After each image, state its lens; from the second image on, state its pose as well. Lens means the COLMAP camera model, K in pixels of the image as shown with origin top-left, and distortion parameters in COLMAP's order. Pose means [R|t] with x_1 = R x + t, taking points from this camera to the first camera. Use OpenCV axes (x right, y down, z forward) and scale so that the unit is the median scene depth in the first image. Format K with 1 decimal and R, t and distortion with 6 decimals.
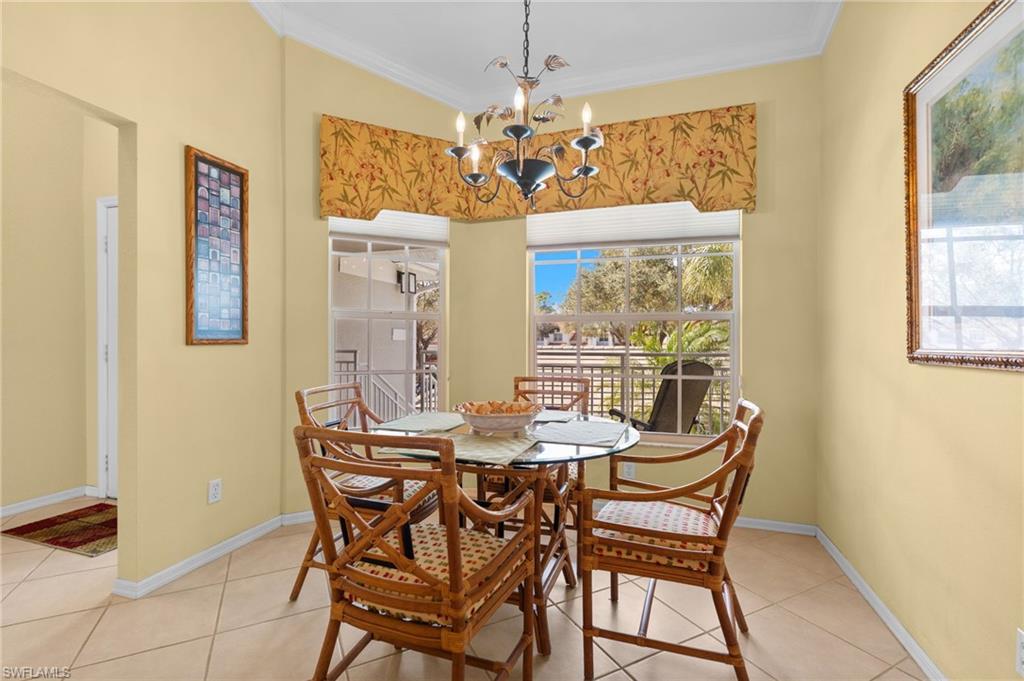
lens RADIAL K [[460.9, 0, 507.7], [0, 460.9, 346.6], [0, 0, 1]] dist [0.001005, -0.000298]
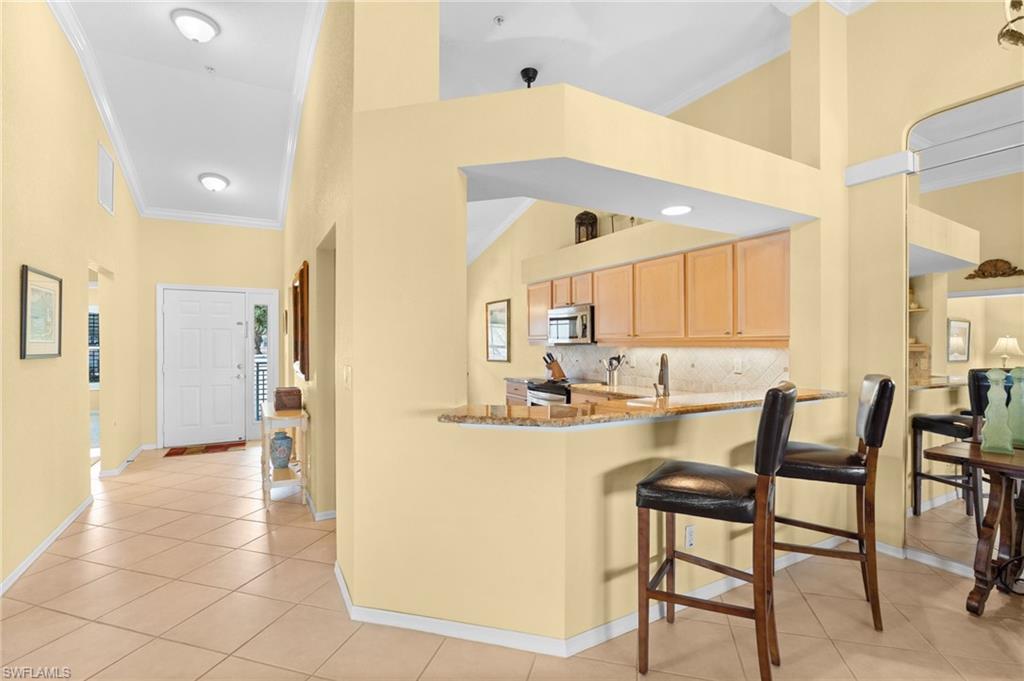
lens RADIAL K [[460.9, 0, 507.7], [0, 460.9, 346.6], [0, 0, 1]] dist [0.001005, -0.000298]
pose [[0.680392, 0.001118, 0.732848, -1.529178], [0.004944, 0.999969, -0.006116, -0.052739], [-0.732832, 0.007784, 0.680365, -1.482688]]
